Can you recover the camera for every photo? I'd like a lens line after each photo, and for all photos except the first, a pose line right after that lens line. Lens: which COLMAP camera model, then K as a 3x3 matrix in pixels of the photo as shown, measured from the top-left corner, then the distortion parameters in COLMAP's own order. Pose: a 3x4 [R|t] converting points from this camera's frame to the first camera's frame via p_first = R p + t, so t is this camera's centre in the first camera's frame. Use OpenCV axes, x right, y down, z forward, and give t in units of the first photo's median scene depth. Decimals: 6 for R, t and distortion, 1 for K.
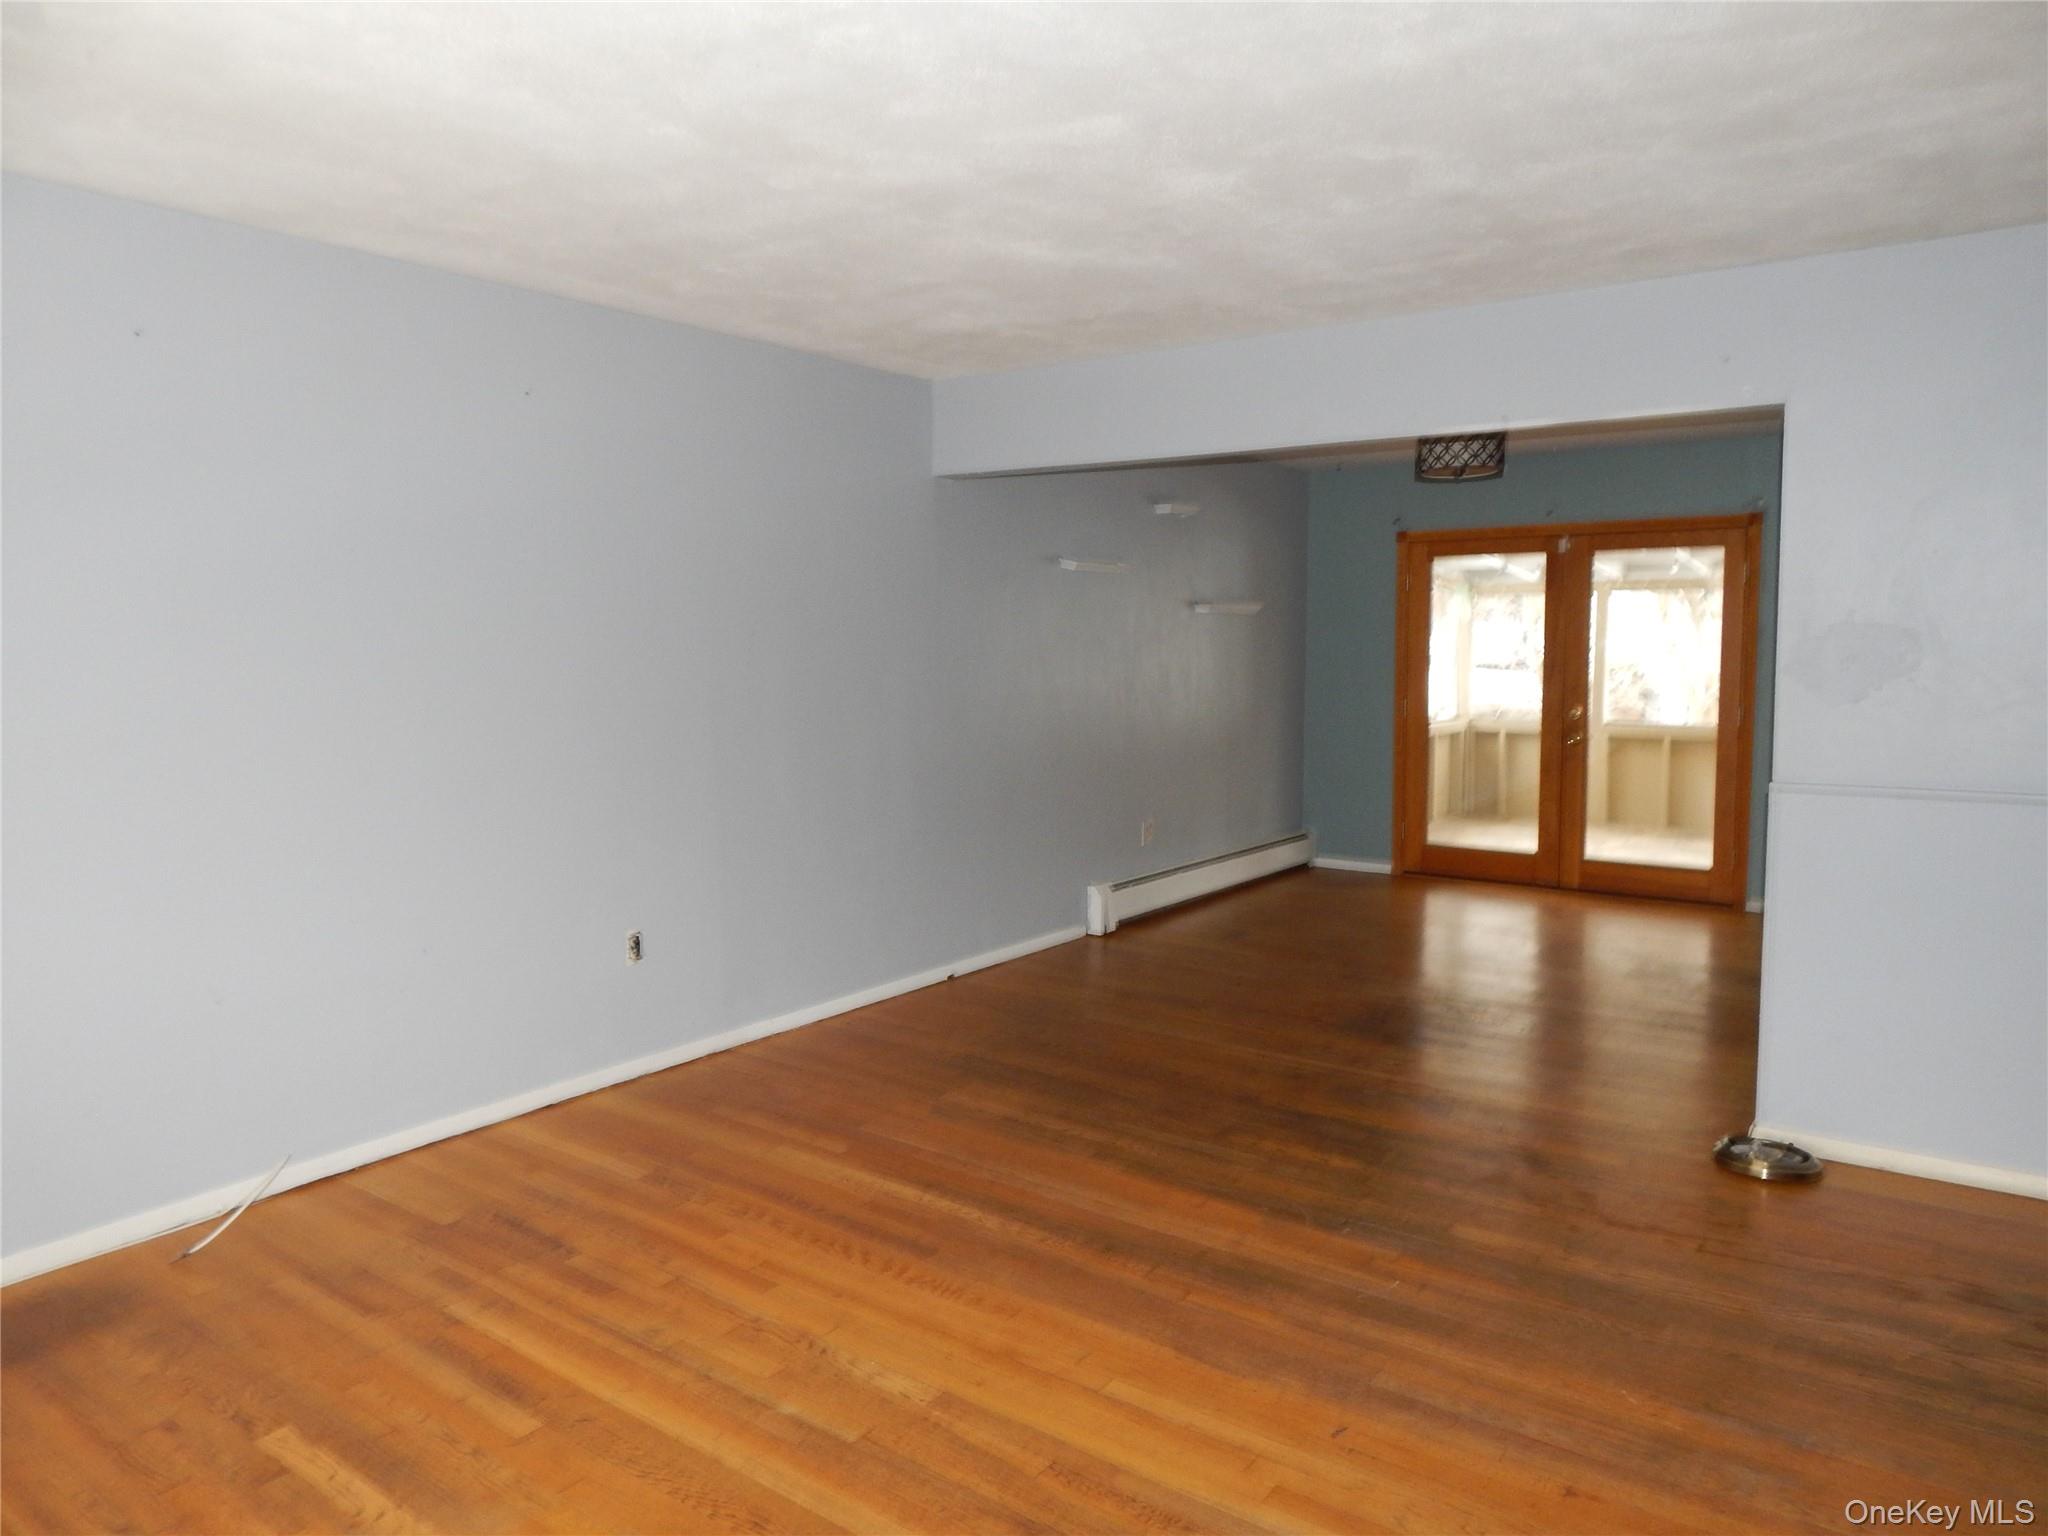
lens RADIAL K [[1358.9, 0, 1023.1], [0, 1358.9, 764.9], [0, 0, 1]] dist [0.008801, -0.010222]
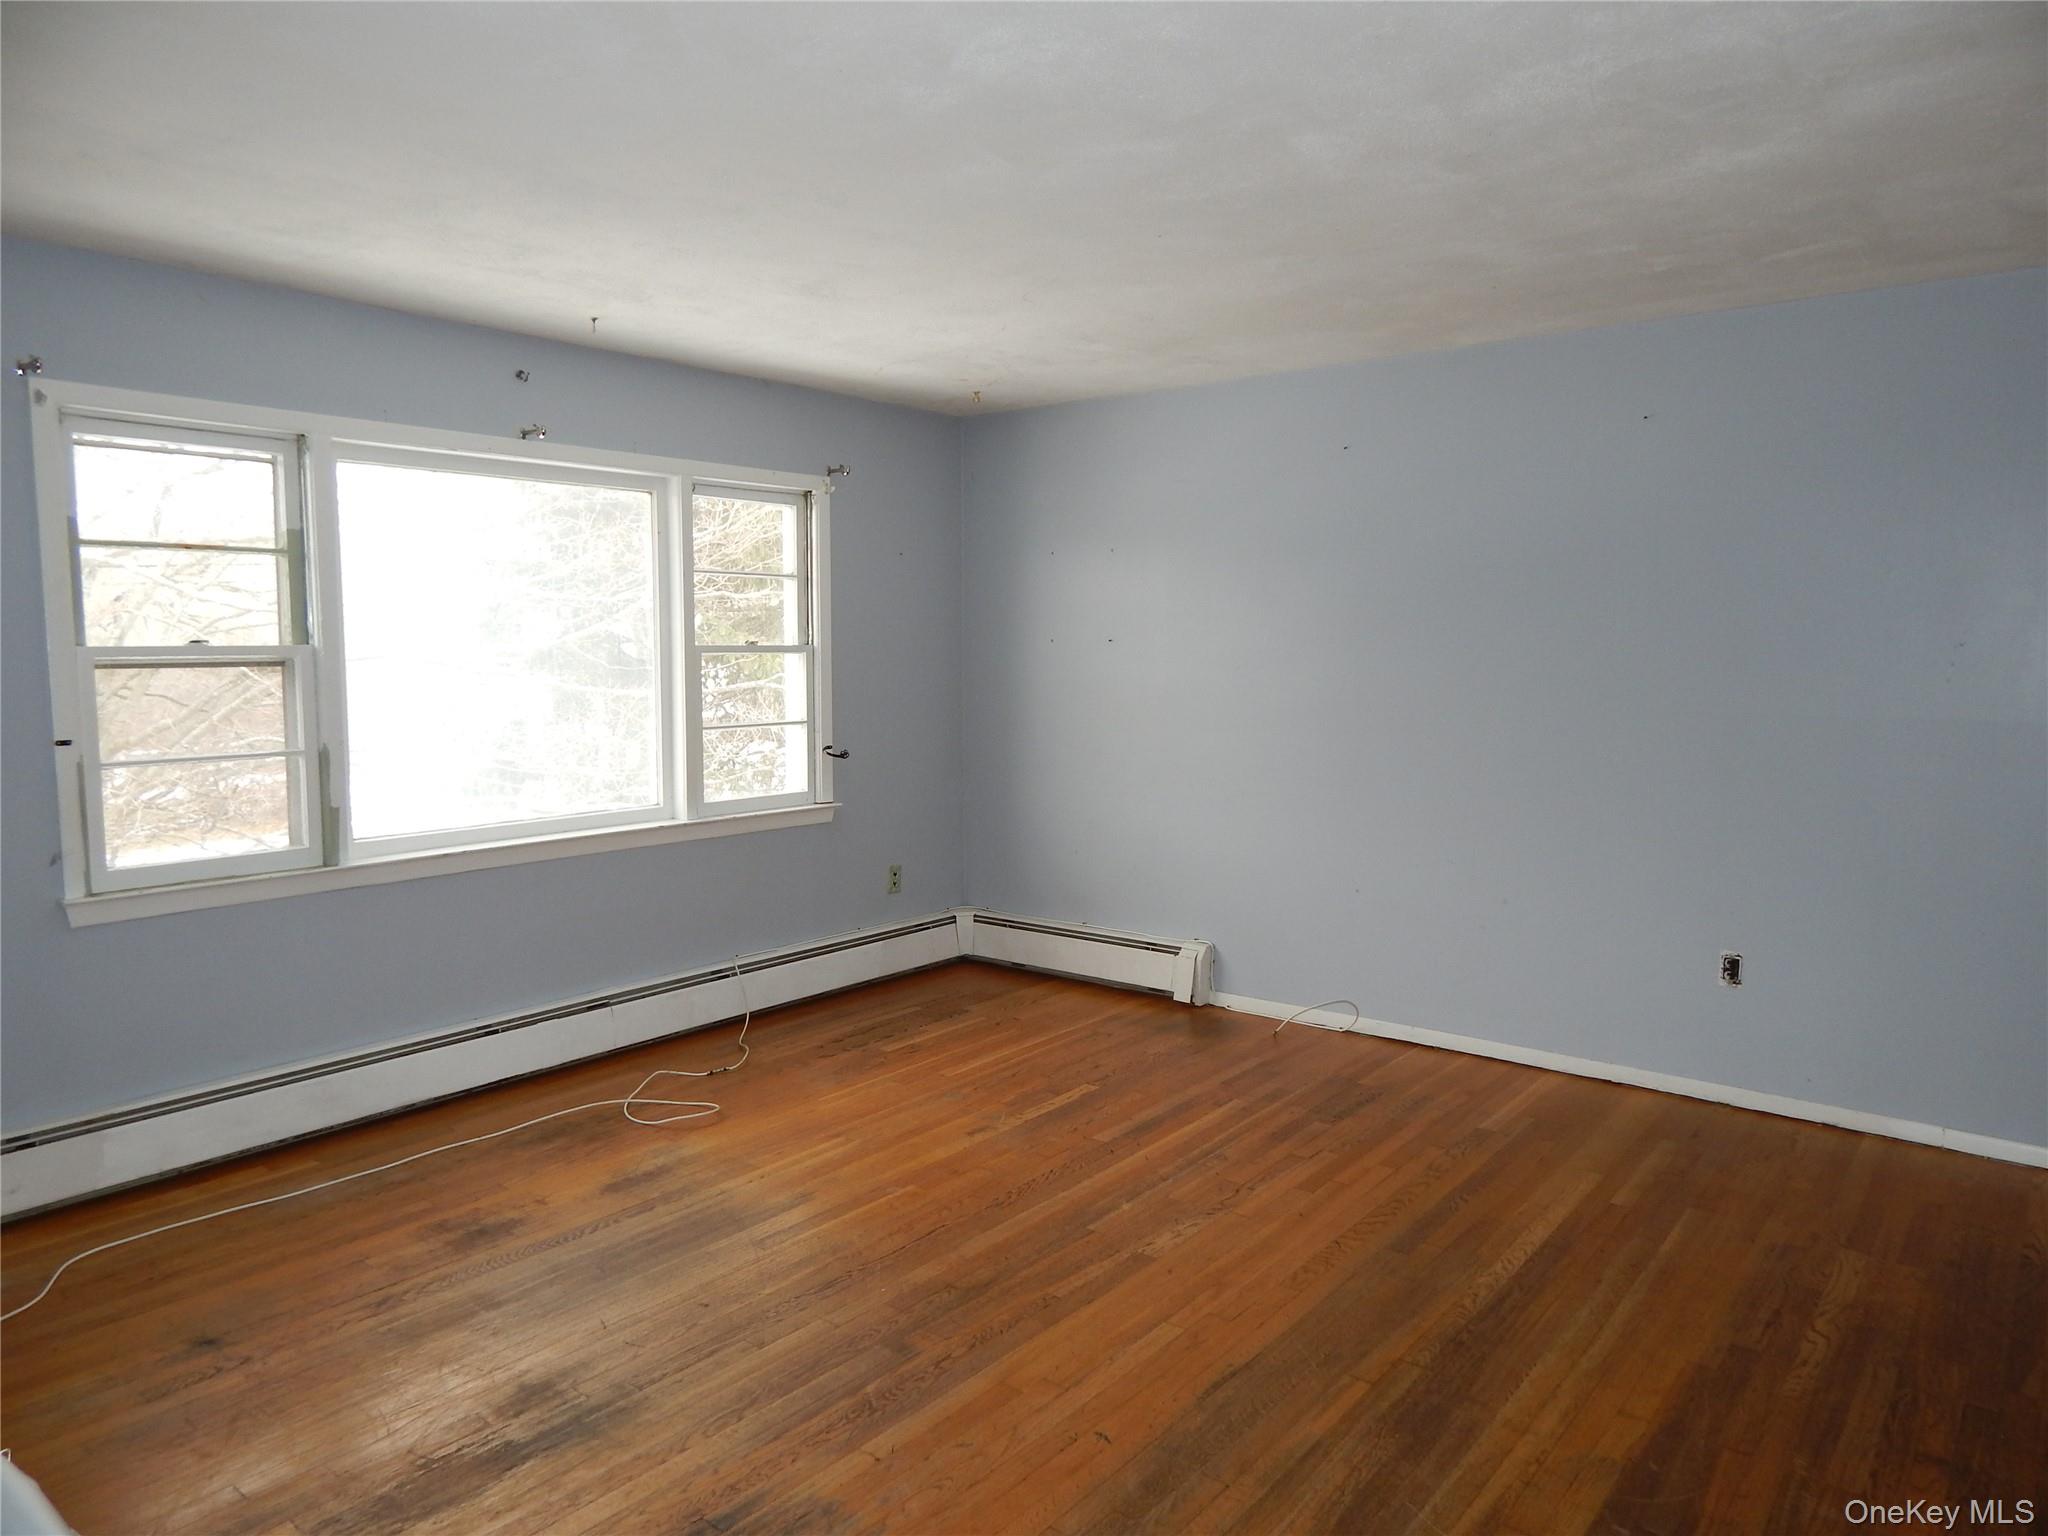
lens RADIAL K [[1358.9, 0, 1028.5], [0, 1358.9, 768.8], [0, 0, 1]] dist [0.008801, -0.010222]
pose [[-0.040881, 0.099553, -0.994192, 0.839505], [-0.098158, 0.989811, 0.103151, -0.069888], [0.994331, 0.101805, -0.030693, 0.654614]]
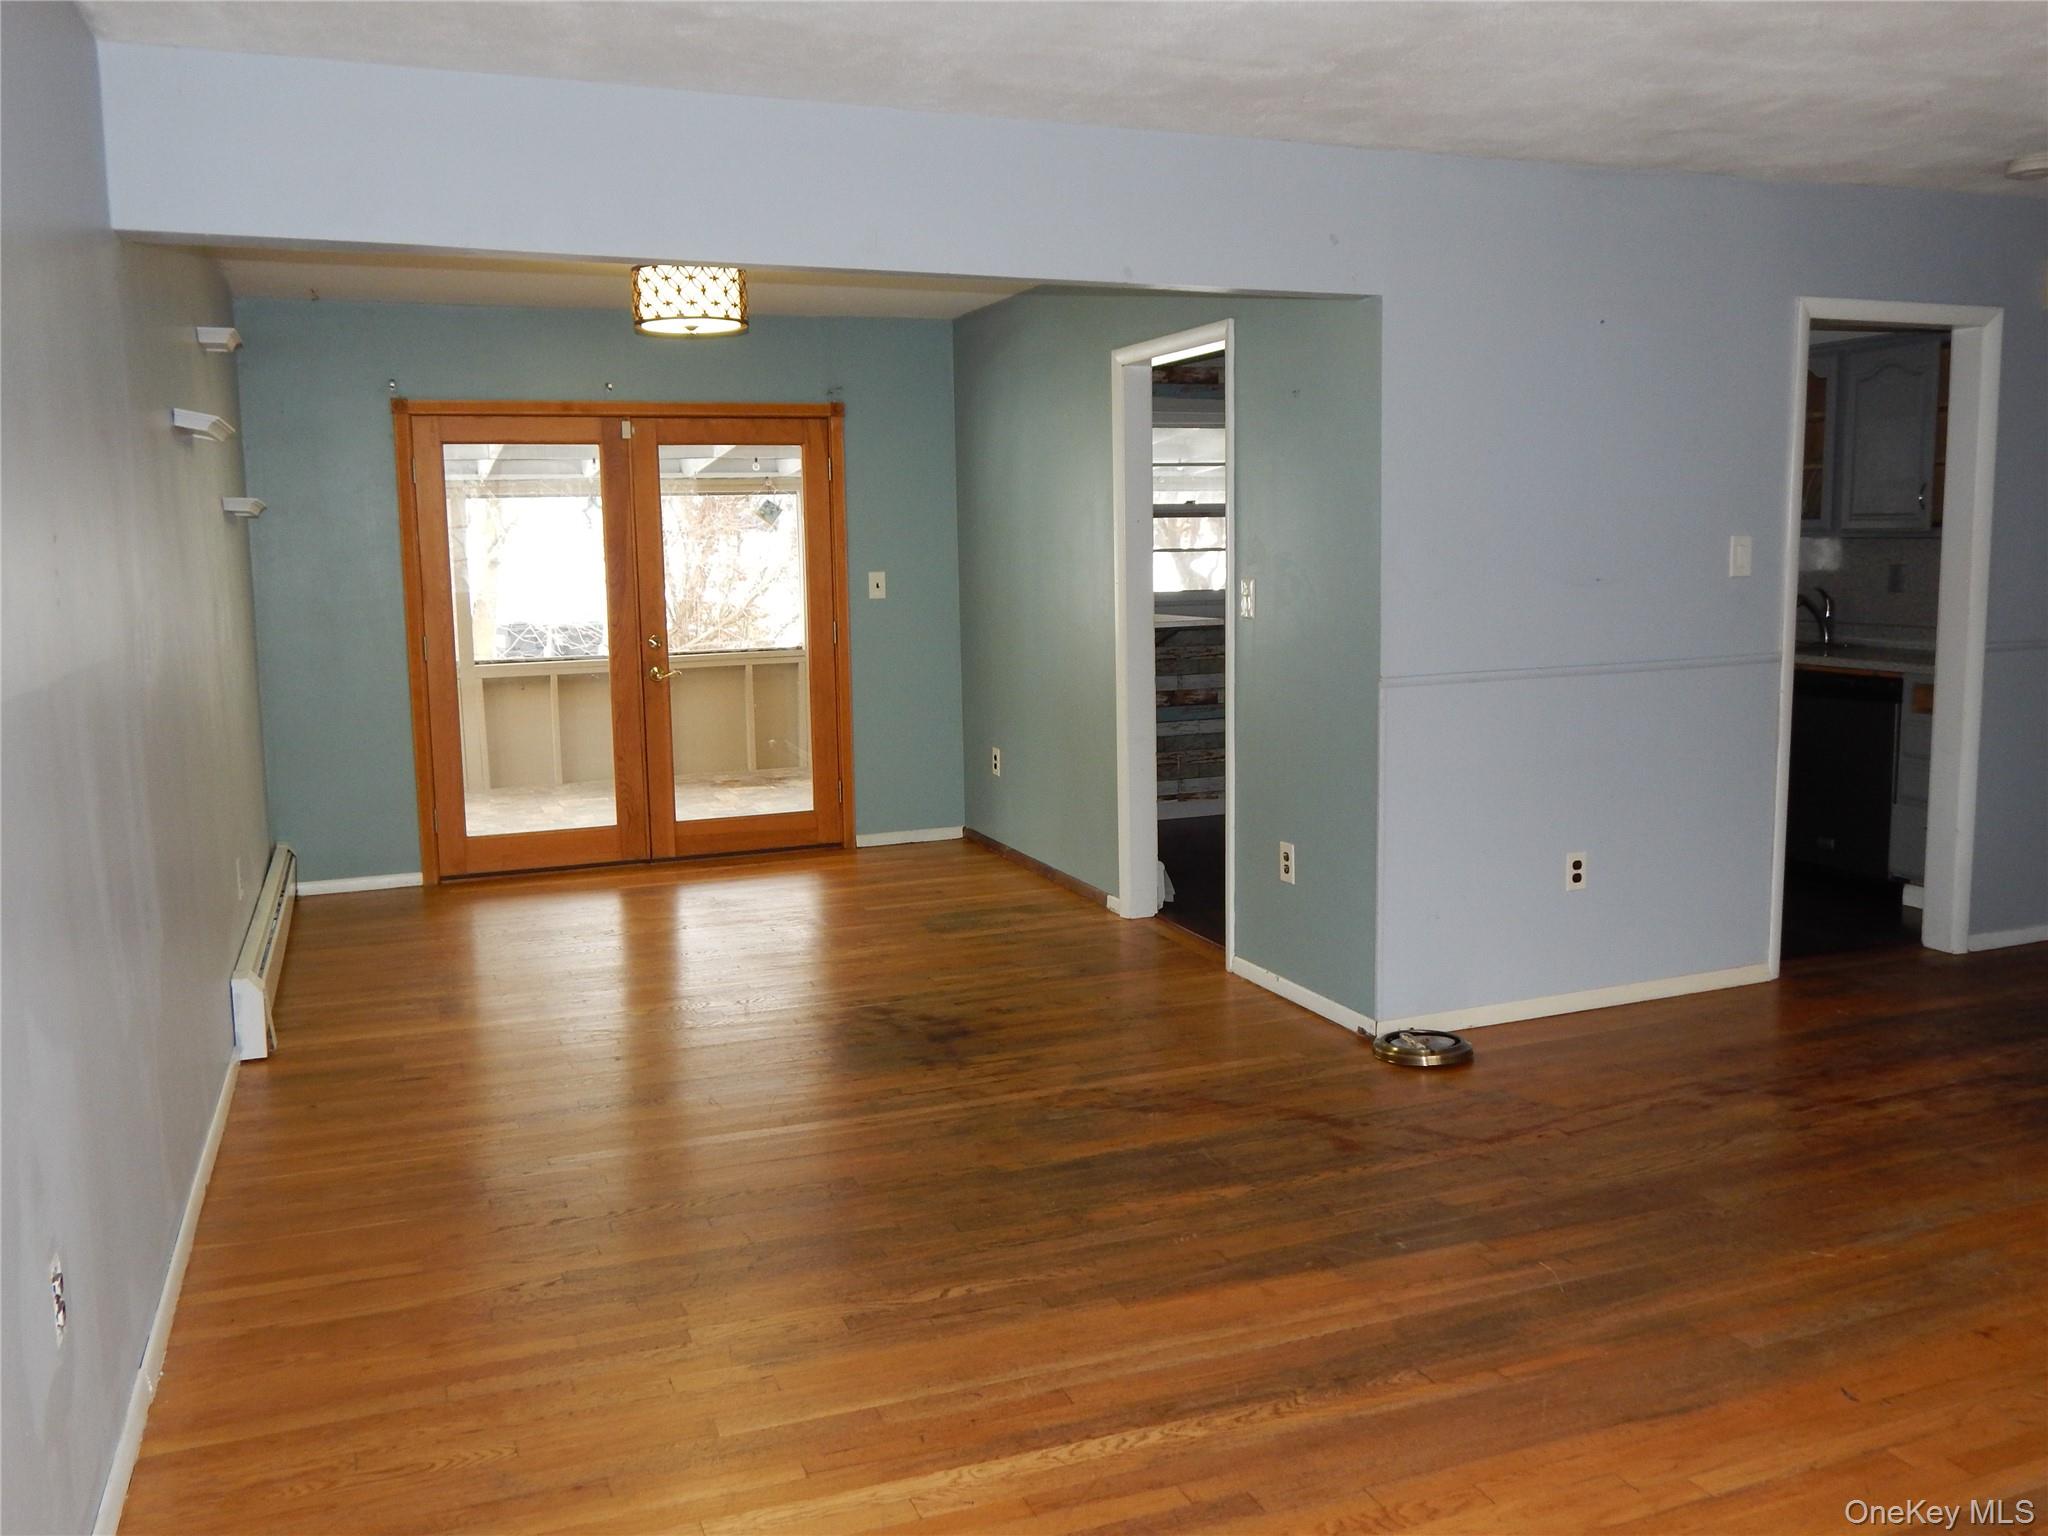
lens RADIAL K [[1689.5, 0, 1033.1], [0, 1689.5, 767.5], [0, 0, 1]] dist [-0.001767, -0.003136]
pose [[0.528777, -0.115526, 0.840862, -0.674186], [0.093926, 0.992573, 0.077305, -0.044930], [-0.843548, 0.038102, 0.535701, 0.595242]]
